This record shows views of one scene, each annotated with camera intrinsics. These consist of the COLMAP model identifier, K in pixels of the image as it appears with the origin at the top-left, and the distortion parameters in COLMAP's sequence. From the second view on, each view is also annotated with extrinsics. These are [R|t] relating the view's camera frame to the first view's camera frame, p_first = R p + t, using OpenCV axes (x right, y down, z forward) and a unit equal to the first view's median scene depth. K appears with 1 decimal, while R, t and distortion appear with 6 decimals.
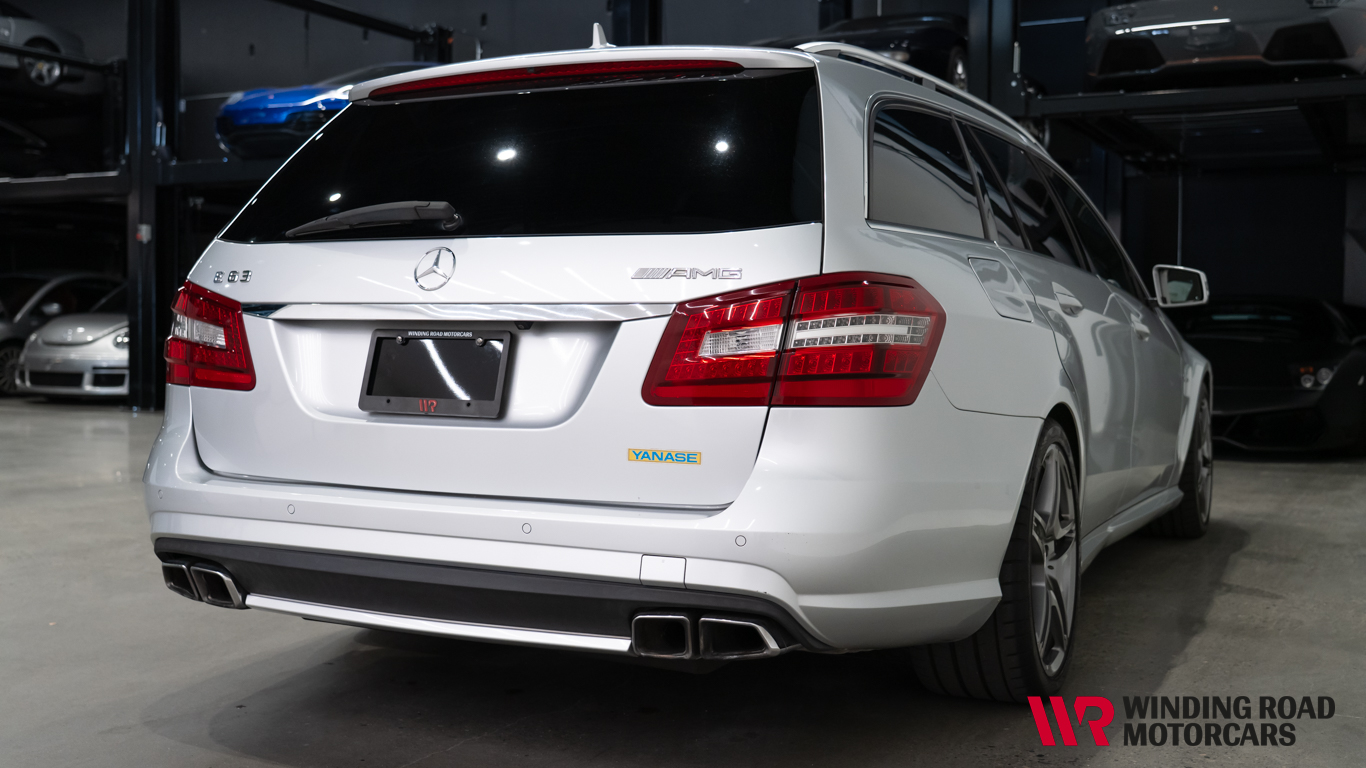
lens RADIAL K [[1441.9, 0, 683.0], [0, 1441.9, 384.0], [0, 0, 1]] dist [-0.008329, 0.013466]
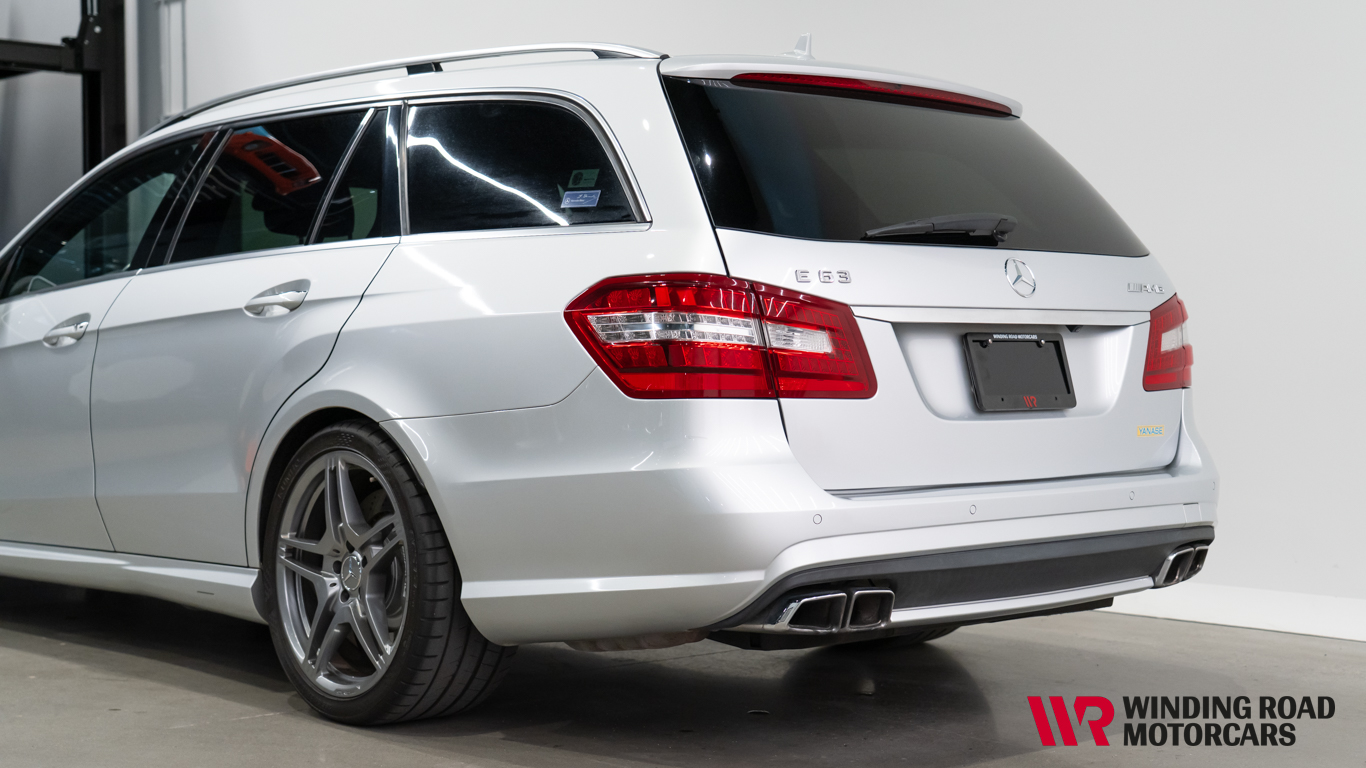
lens RADIAL K [[2054.3, 0, 683.0], [0, 2054.3, 384.0], [0, 0, 1]] dist [0.011432, 0.012417]
pose [[0.360028, -0.029442, 0.932477, -1.841489], [0.037127, 0.999162, 0.017213, -0.037478], [-0.932203, 0.028423, 0.360819, 0.721859]]
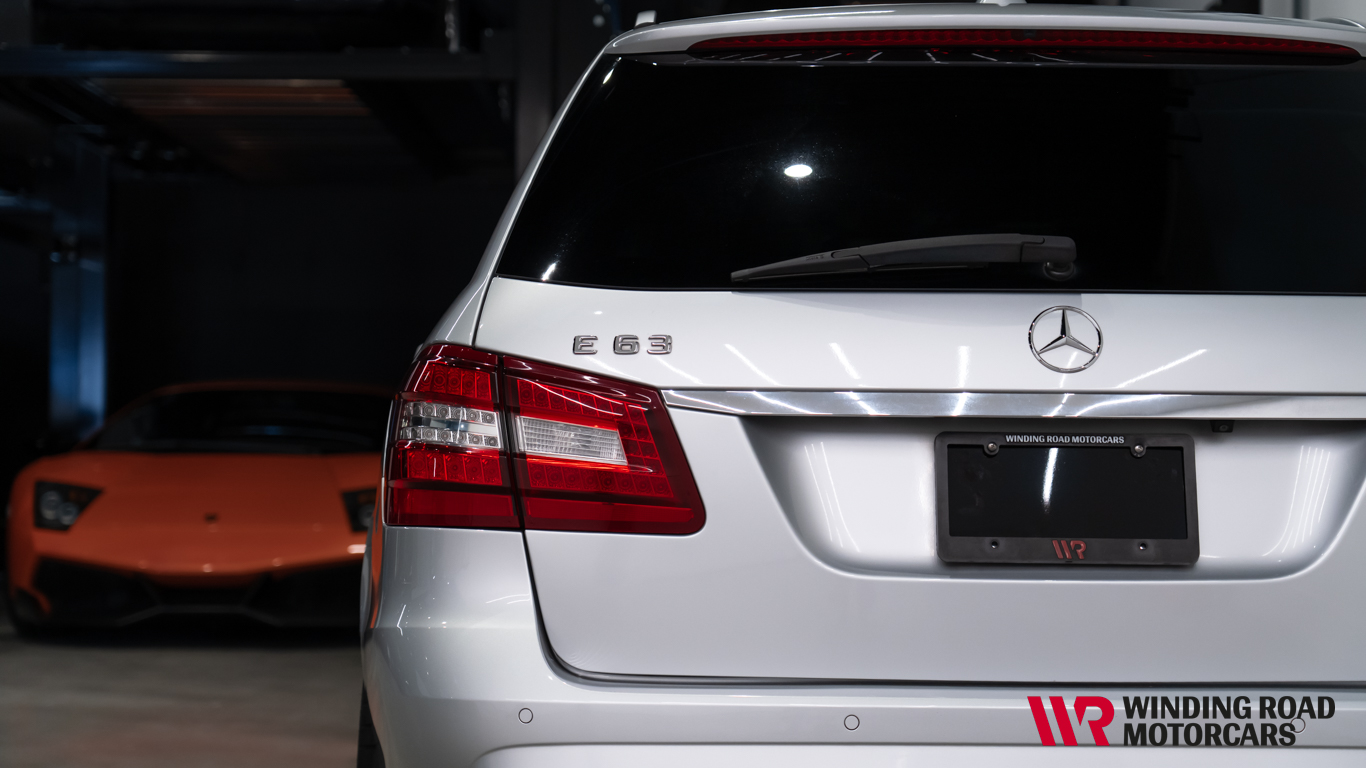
lens RADIAL K [[2772.4, 0, 683.0], [0, 2772.4, 384.0], [0, 0, 1]] dist [0.041980, 0.159540]
pose [[0.889679, 0.009859, 0.456480, -0.958739], [0.018633, 0.998150, -0.057874, 0.010393], [-0.456207, 0.059994, 0.887849, -0.037261]]
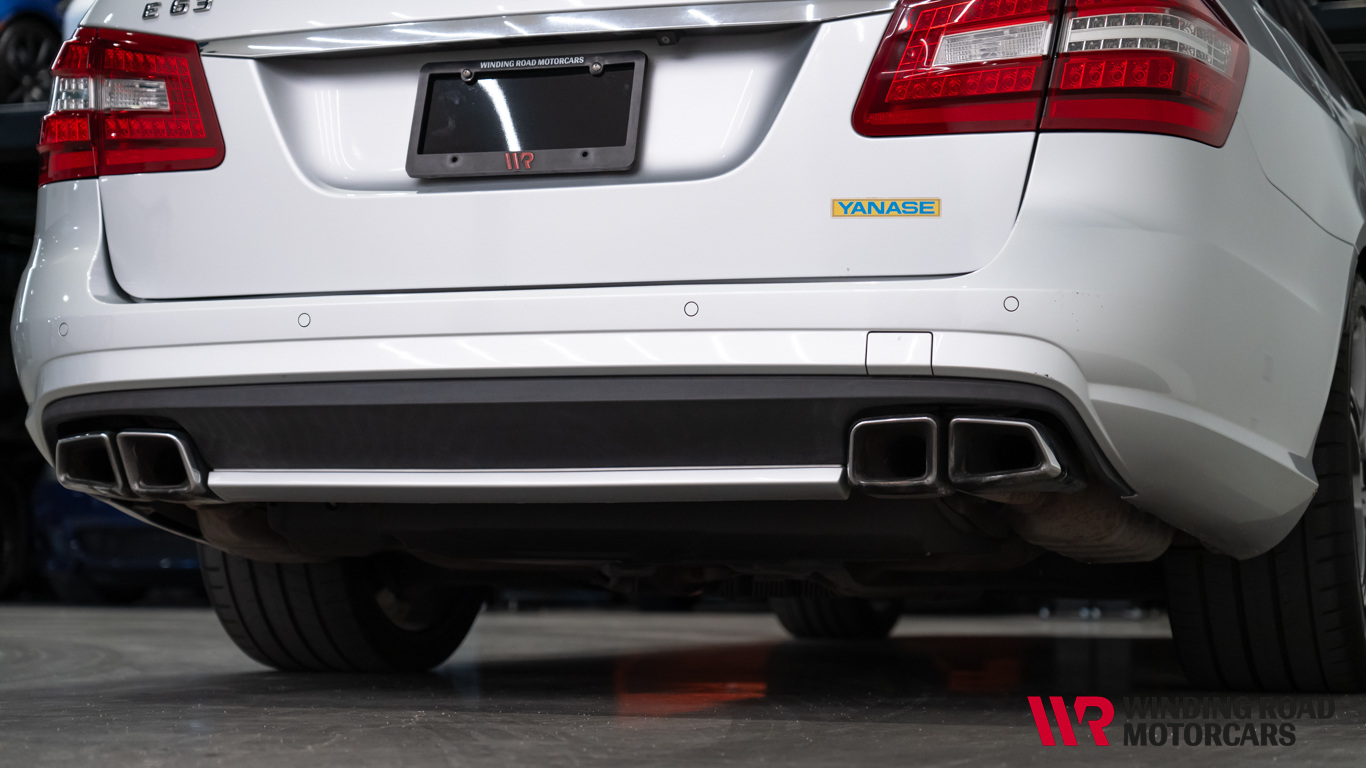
lens RADIAL K [[2778.5, 0, 685.3], [0, 2778.5, 366.4], [0, 0, 1]] dist [0.023476, 0.343977]
pose [[0.994698, 0.005547, 0.102686, -0.247939], [0.005992, 0.993721, -0.111723, 0.276561], [-0.102661, 0.111746, 0.988420, -0.324079]]
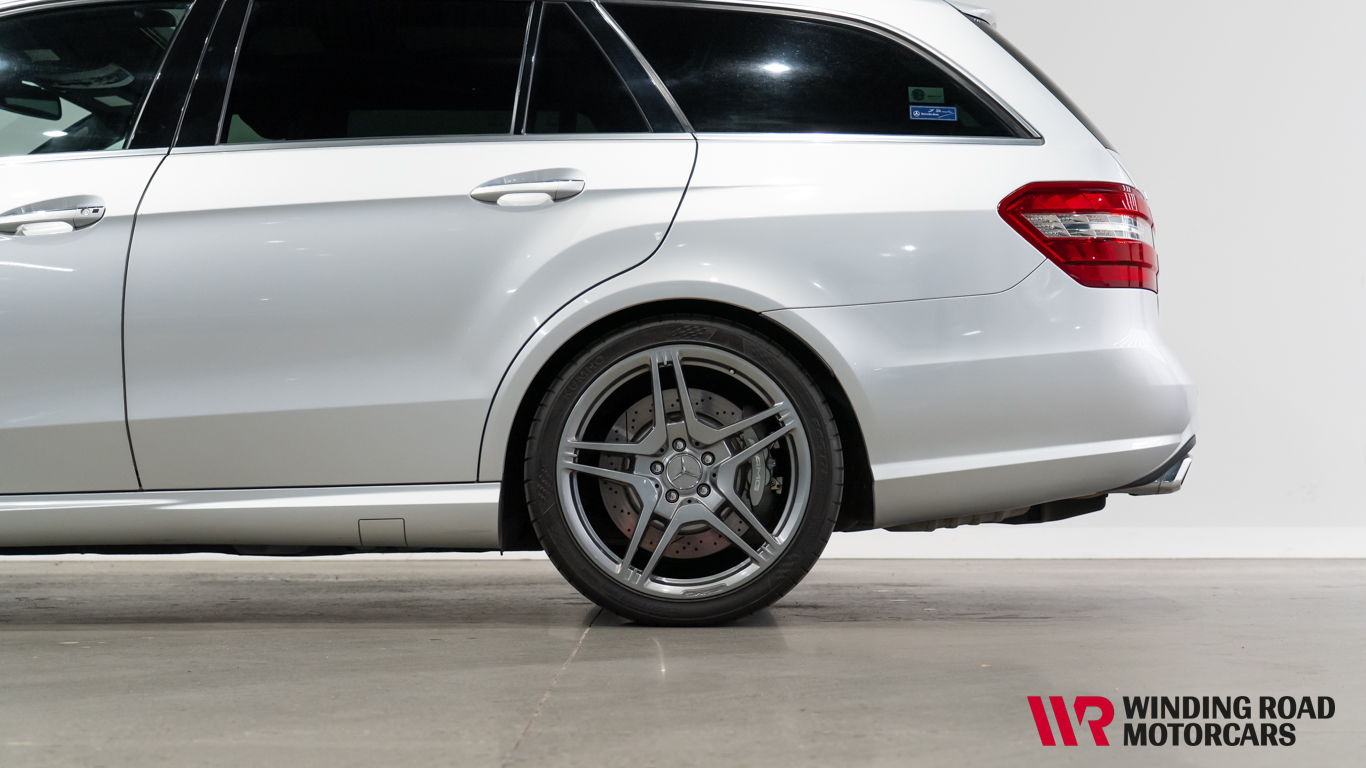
lens RADIAL K [[2029.4, 0, 683.0], [0, 2029.4, 384.0], [0, 0, 1]] dist [0.018853, 0.020038]
pose [[-0.460100, 0.019964, 0.887643, -1.801702], [0.025852, 0.999625, -0.009083, 0.085796], [-0.887491, 0.018768, -0.460443, 2.386823]]
